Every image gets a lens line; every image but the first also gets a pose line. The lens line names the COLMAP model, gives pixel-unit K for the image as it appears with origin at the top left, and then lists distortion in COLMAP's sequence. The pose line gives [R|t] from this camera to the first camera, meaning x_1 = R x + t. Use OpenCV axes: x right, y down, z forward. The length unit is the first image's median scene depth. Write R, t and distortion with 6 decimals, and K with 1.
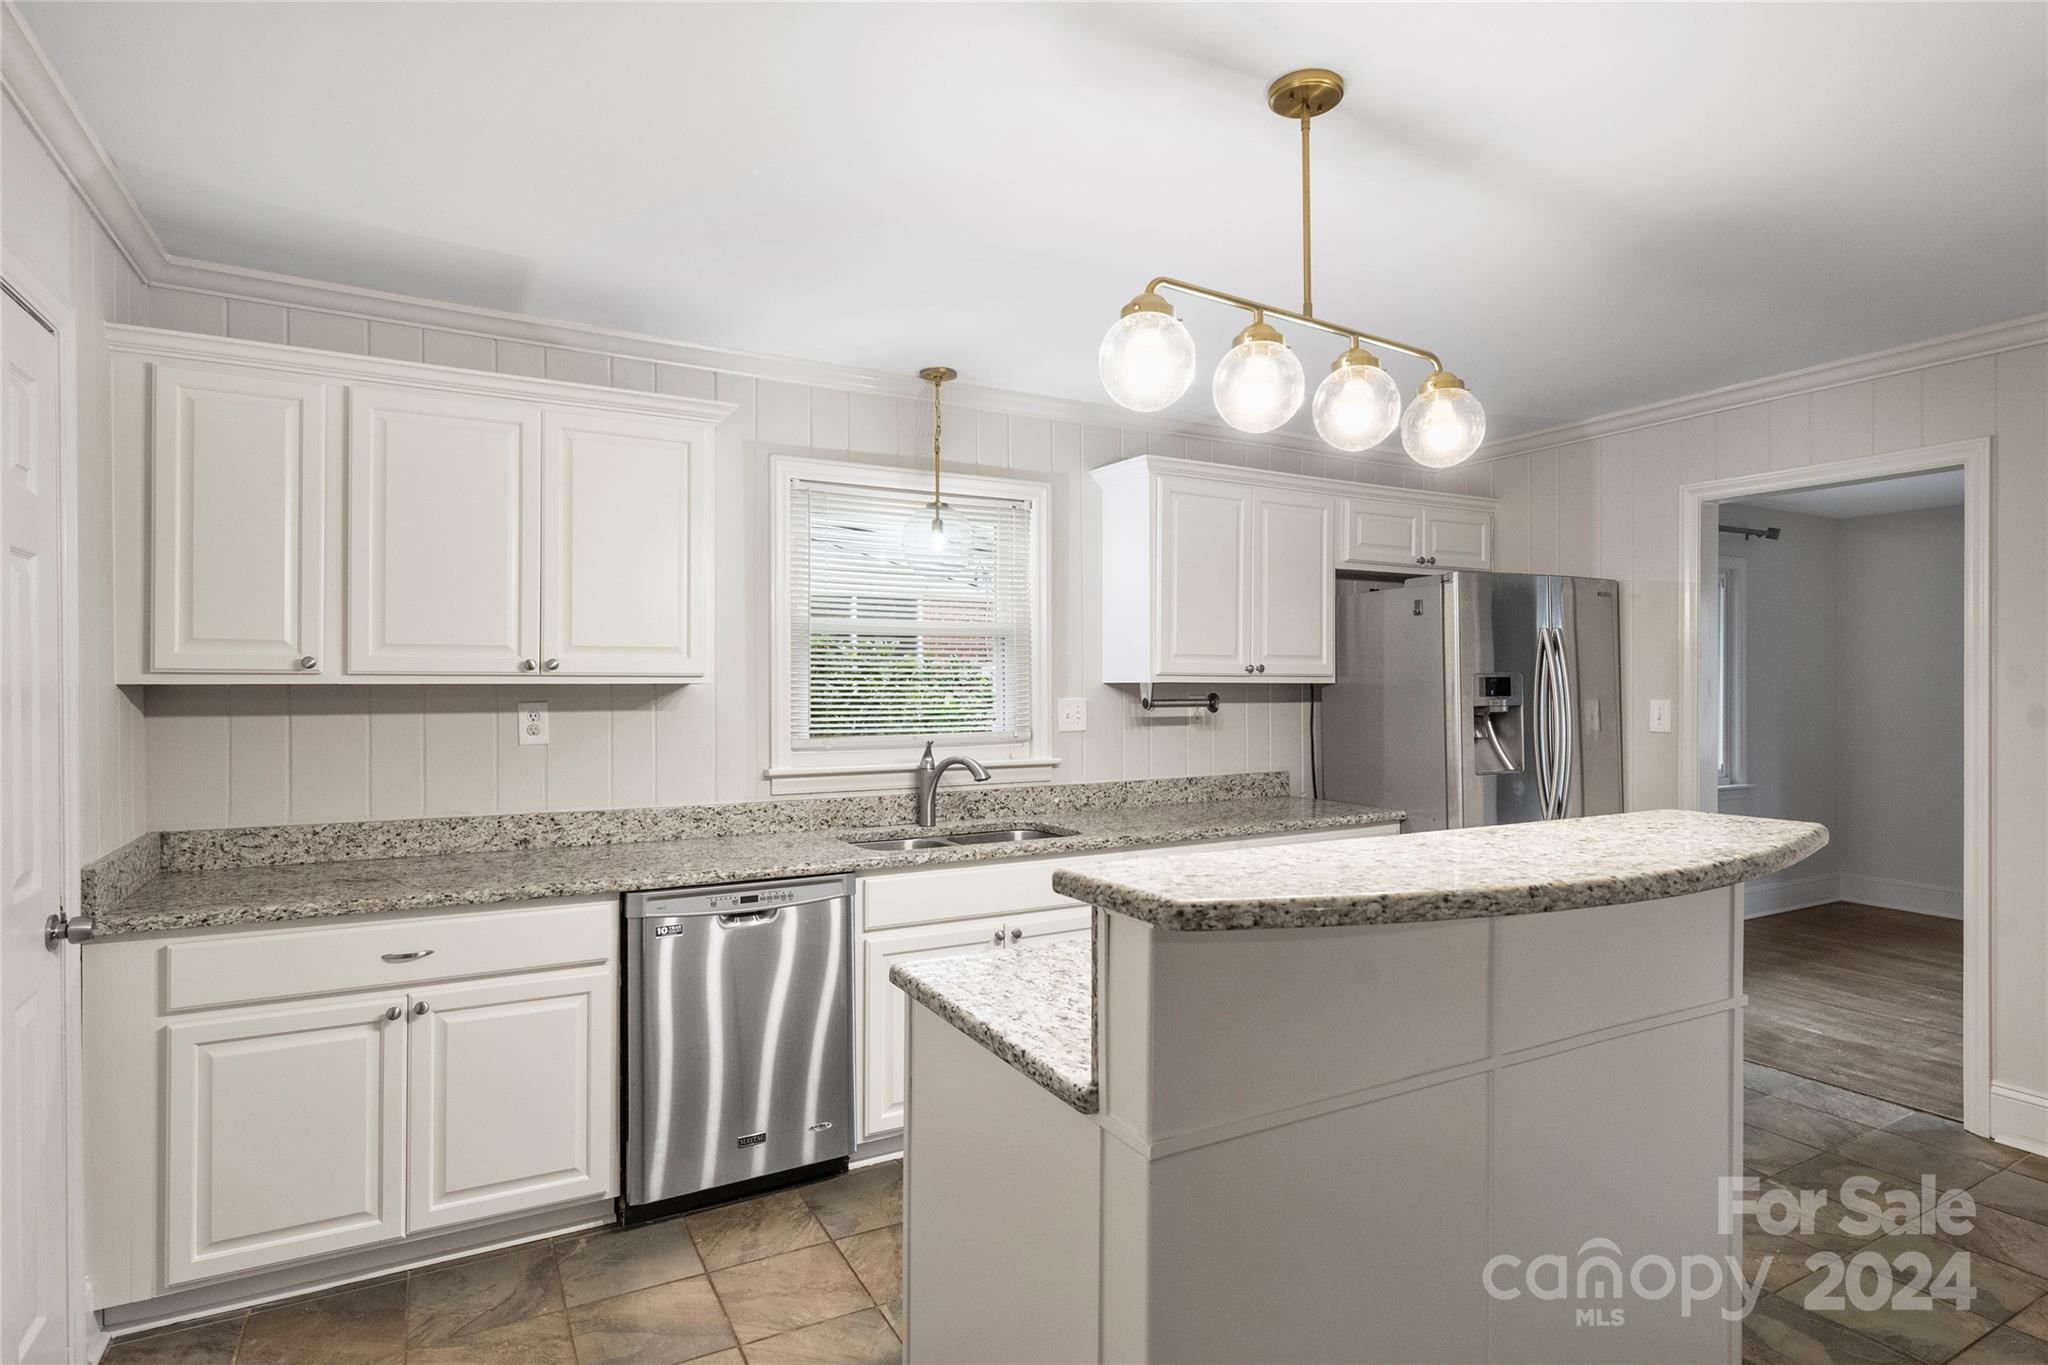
lens RADIAL K [[1065.9, 0, 1019.3], [0, 1065.9, 684.1], [0, 0, 1]] dist [-0.000748, -0.000376]
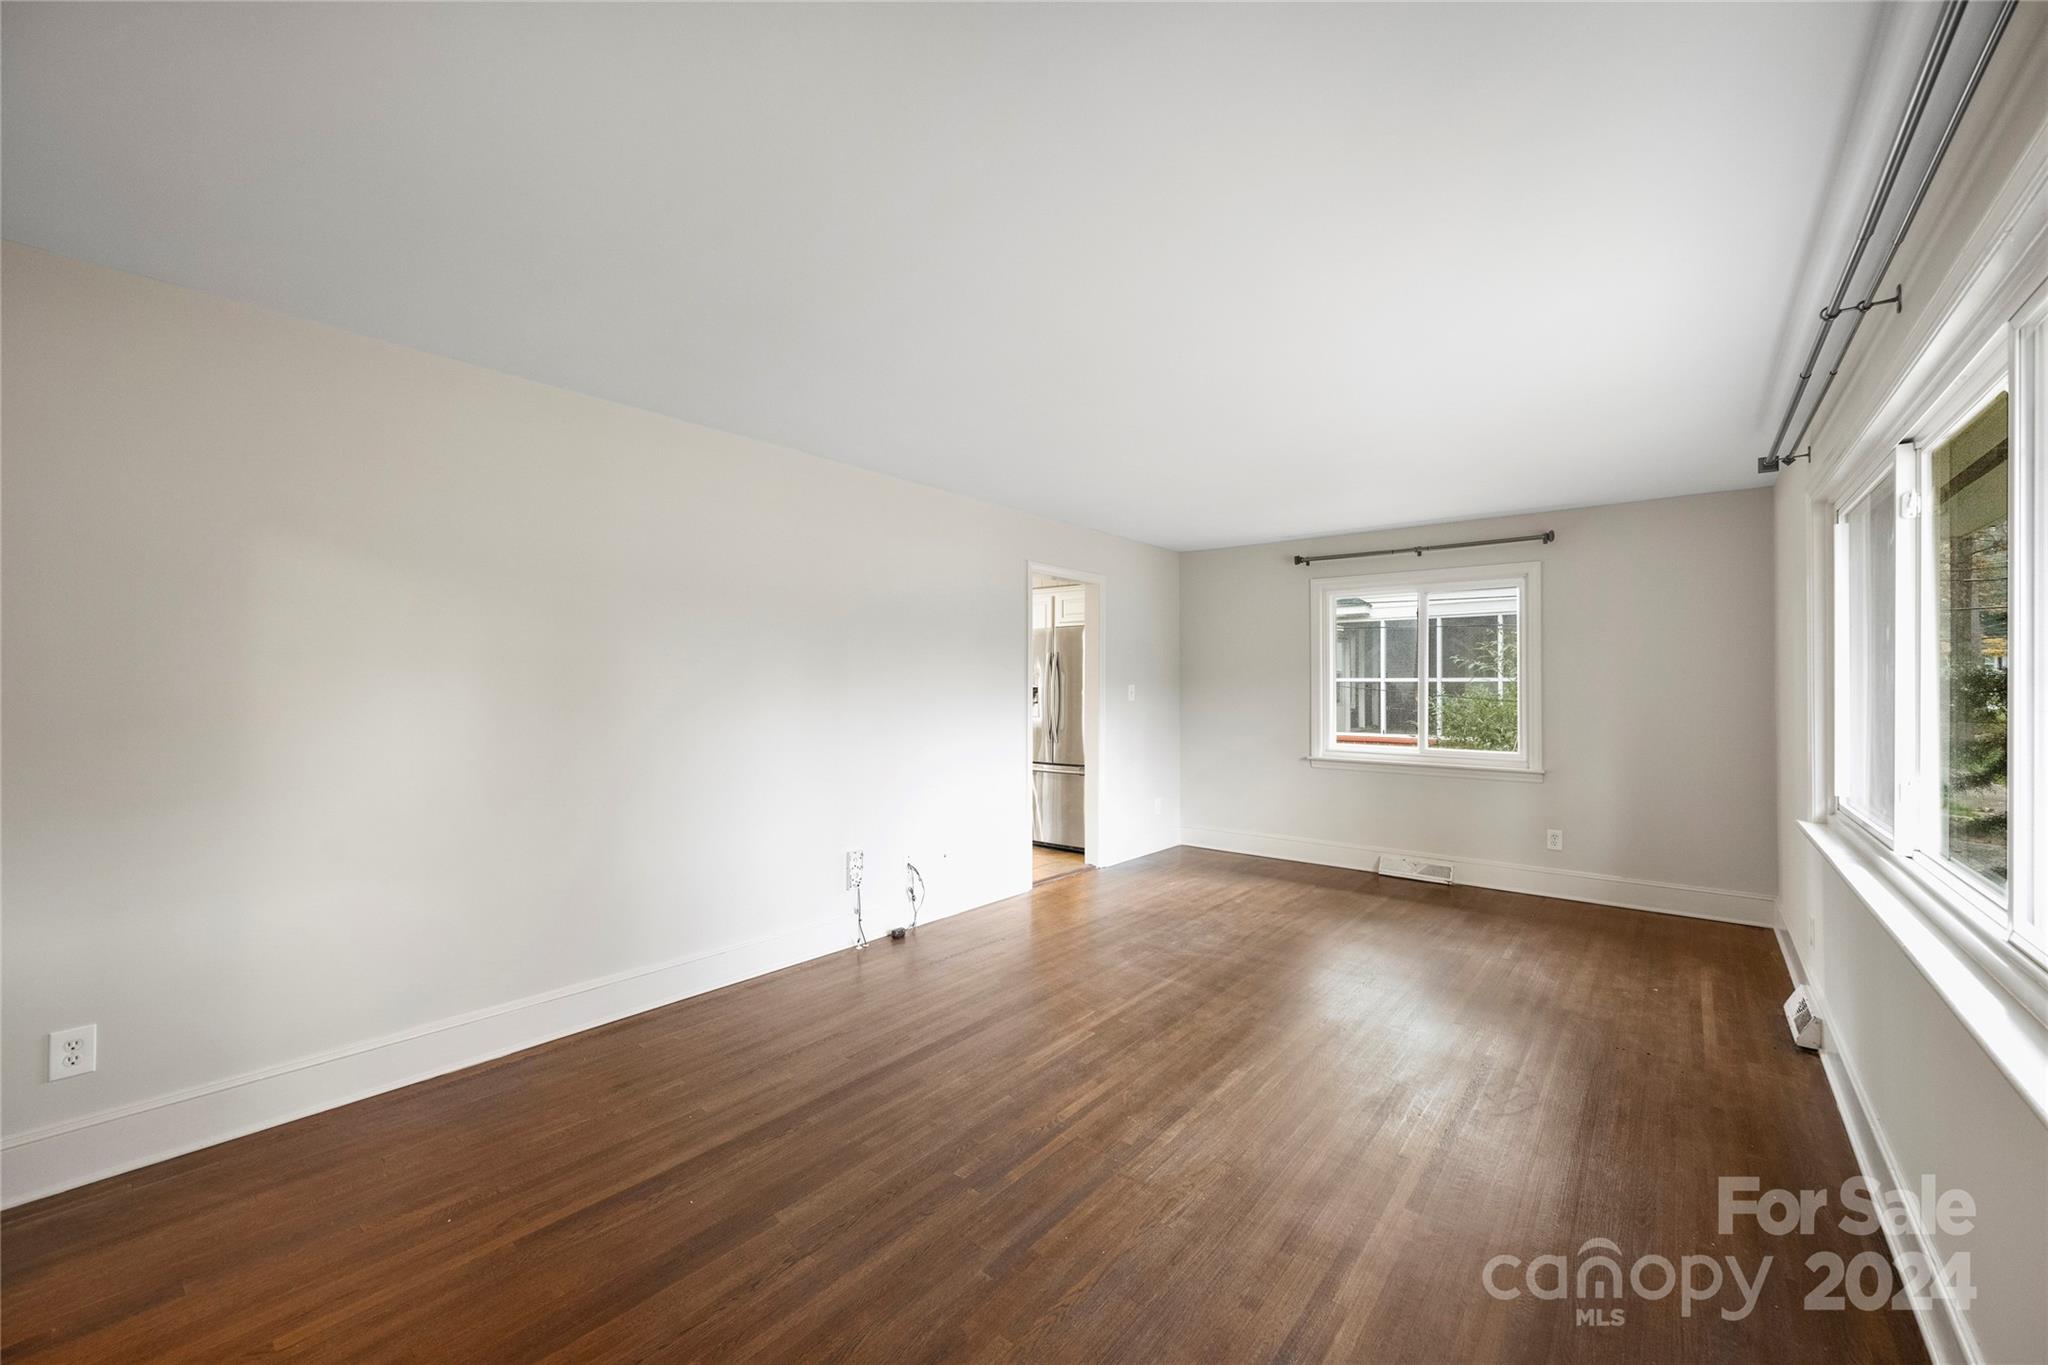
lens RADIAL K [[815.7, 0, 1021.1], [0, 815.7, 671.0], [0, 0, 1]] dist [-0.001741, 0.000028]
pose [[0.374768, -0.011986, -0.927041, 2.850326], [-0.005066, 0.999875, -0.014976, 0.016555], [0.927105, 0.010309, 0.374661, 0.473797]]
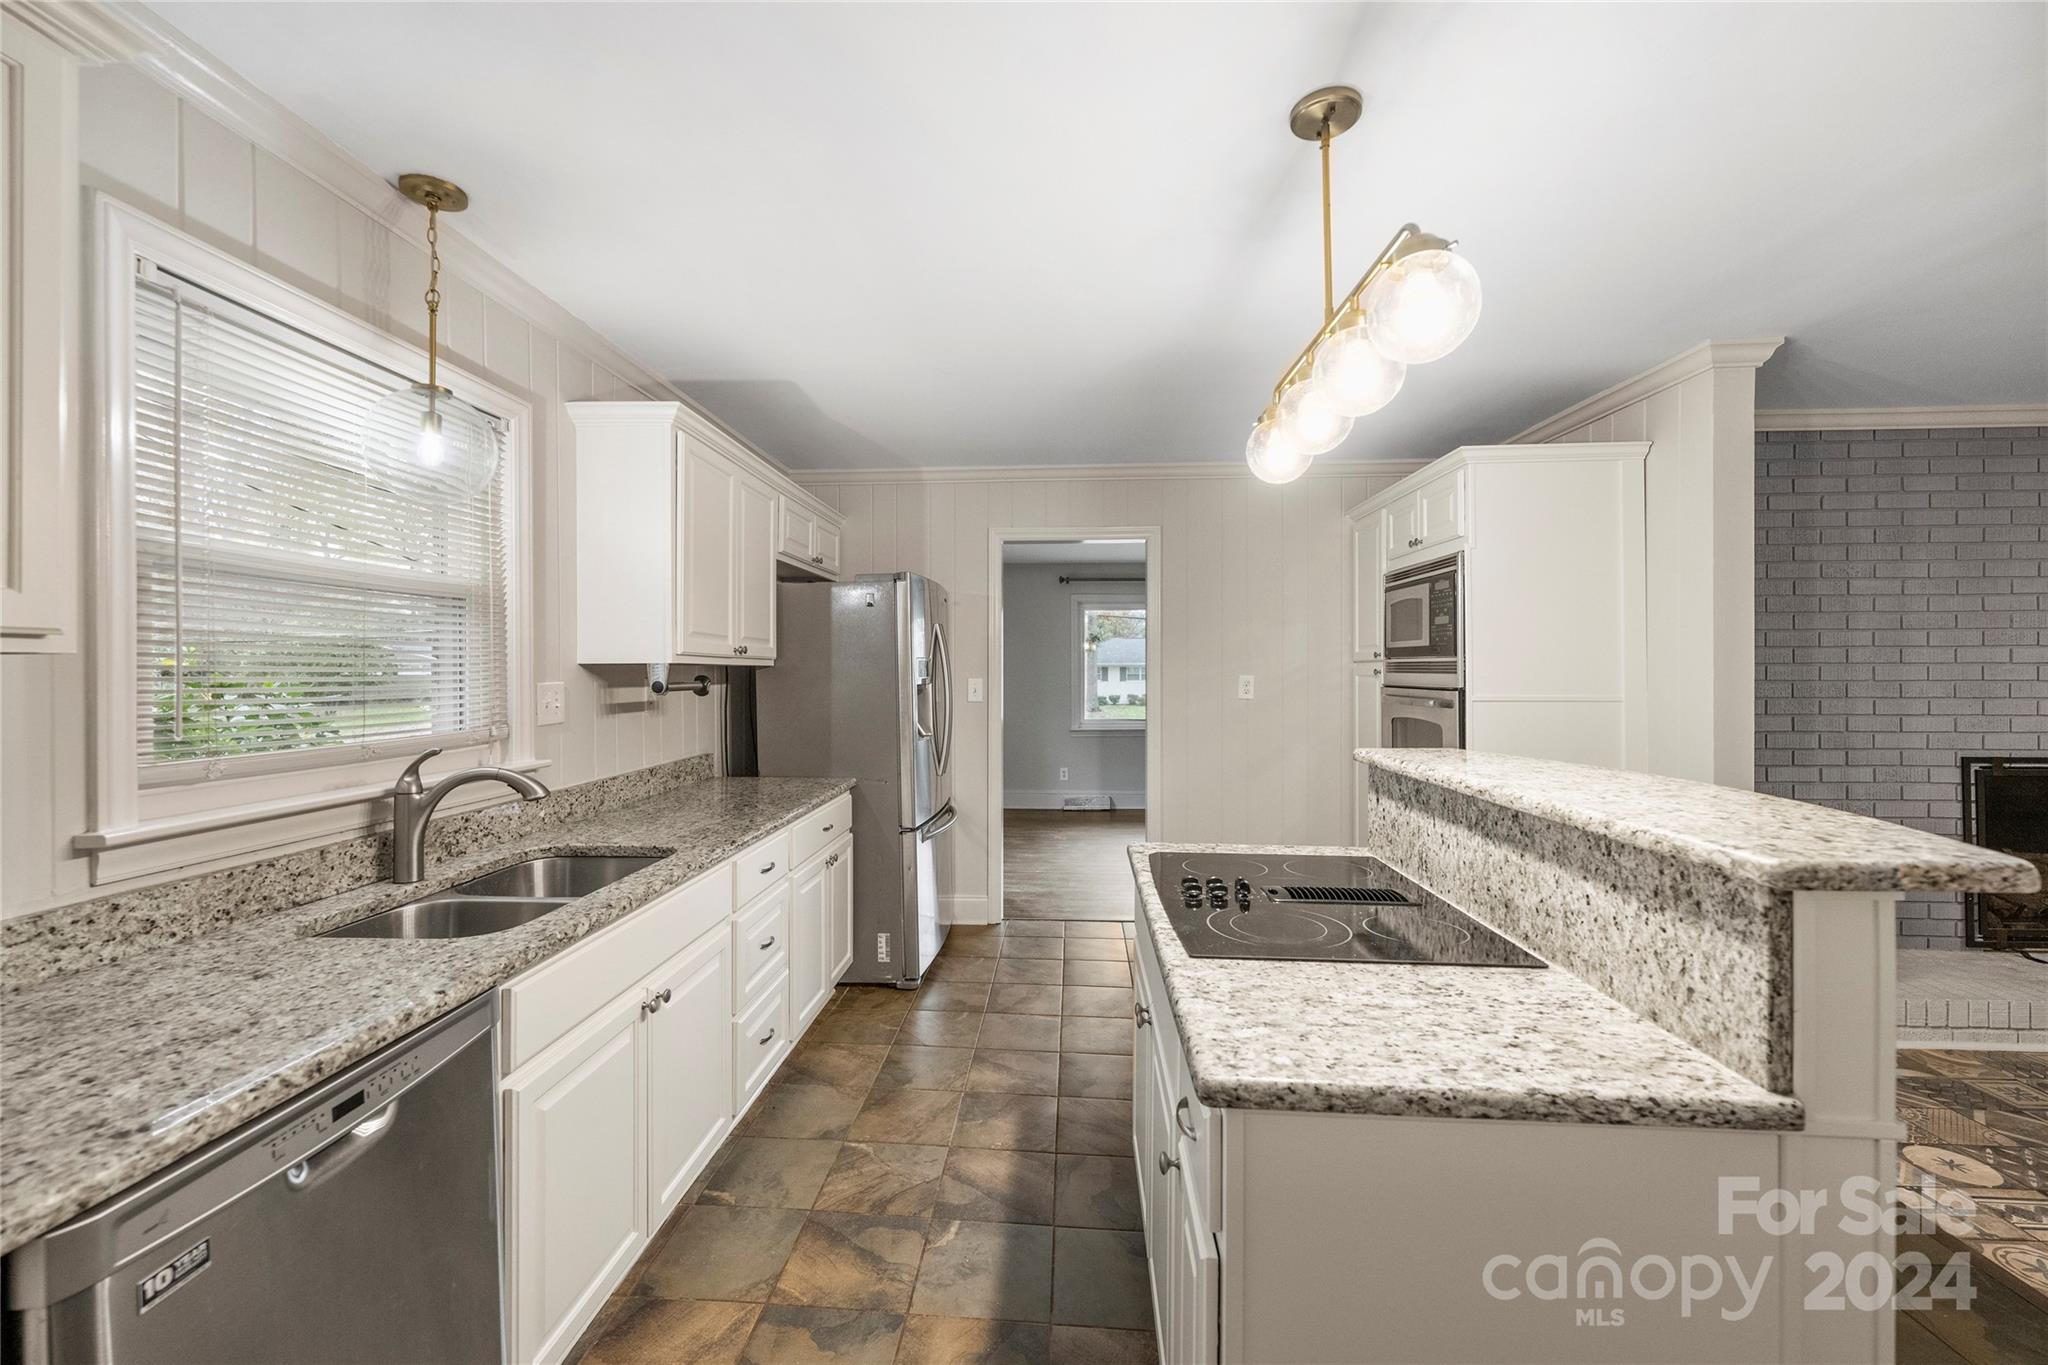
lens RADIAL K [[815.7, 0, 1021.1], [0, 815.7, 671.0], [0, 0, 1]] dist [-0.001741, 0.000028]
pose [[0.533980, -0.000665, 0.845497, -0.401811], [0.001452, 0.999999, -0.000131, 0.007652], [-0.845496, 0.001297, 0.533980, 0.551362]]
